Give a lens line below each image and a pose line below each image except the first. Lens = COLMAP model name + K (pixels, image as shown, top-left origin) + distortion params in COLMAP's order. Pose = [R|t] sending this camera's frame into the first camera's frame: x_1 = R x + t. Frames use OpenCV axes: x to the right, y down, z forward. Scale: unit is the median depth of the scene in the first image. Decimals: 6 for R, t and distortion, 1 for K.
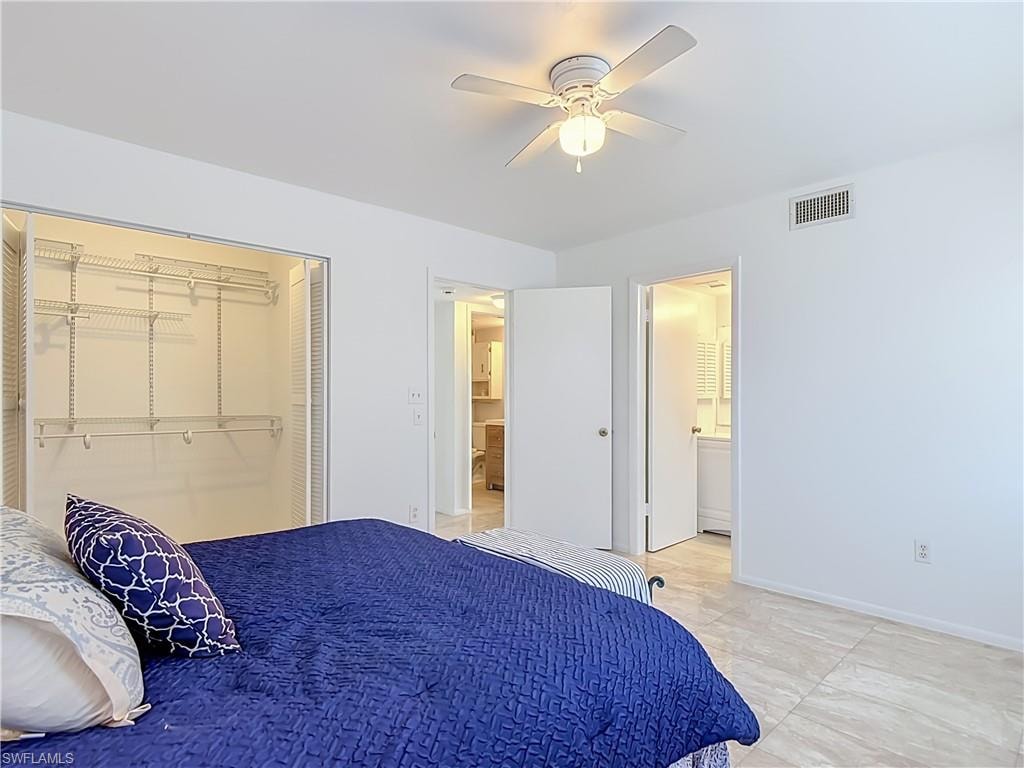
lens RADIAL K [[552.0, 0, 514.7], [0, 552.0, 392.6], [0, 0, 1]] dist [0.001599, -0.033738]
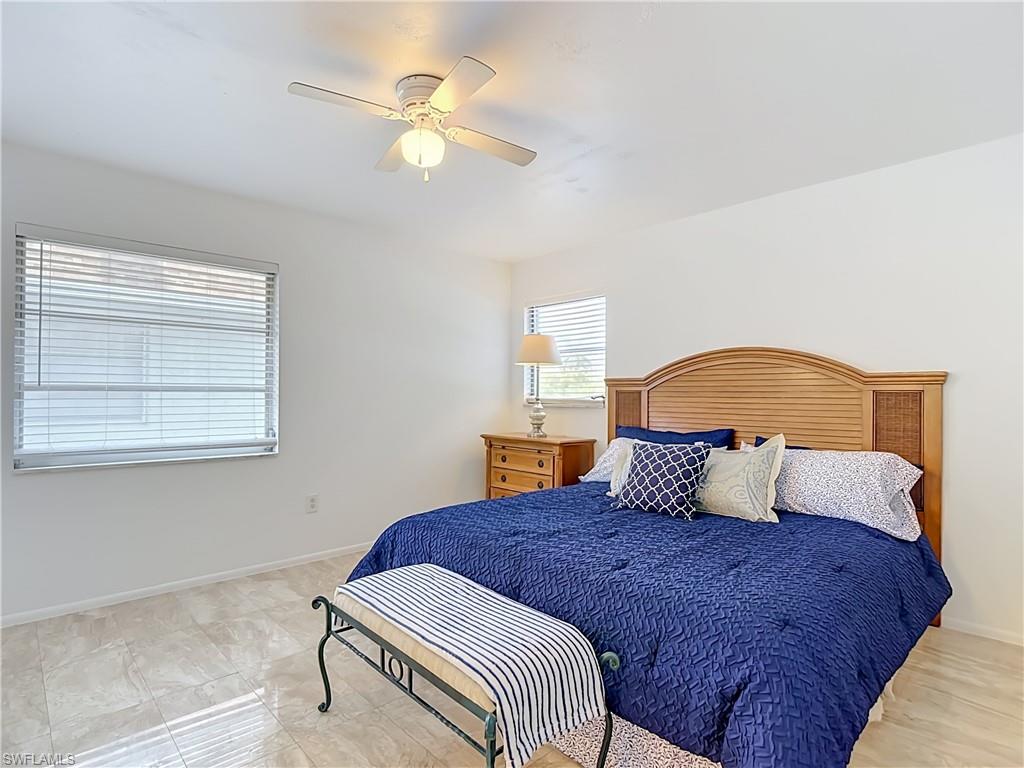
lens RADIAL K [[530.7, 0, 506.5], [0, 530.7, 387.7], [0, 0, 1]] dist [-0.001740, -0.012355]
pose [[-0.999963, -0.008575, 0.000926, -0.029375], [-0.008584, 0.999905, -0.010817, 0.009805], [-0.000833, -0.010824, -0.999941, 1.659270]]
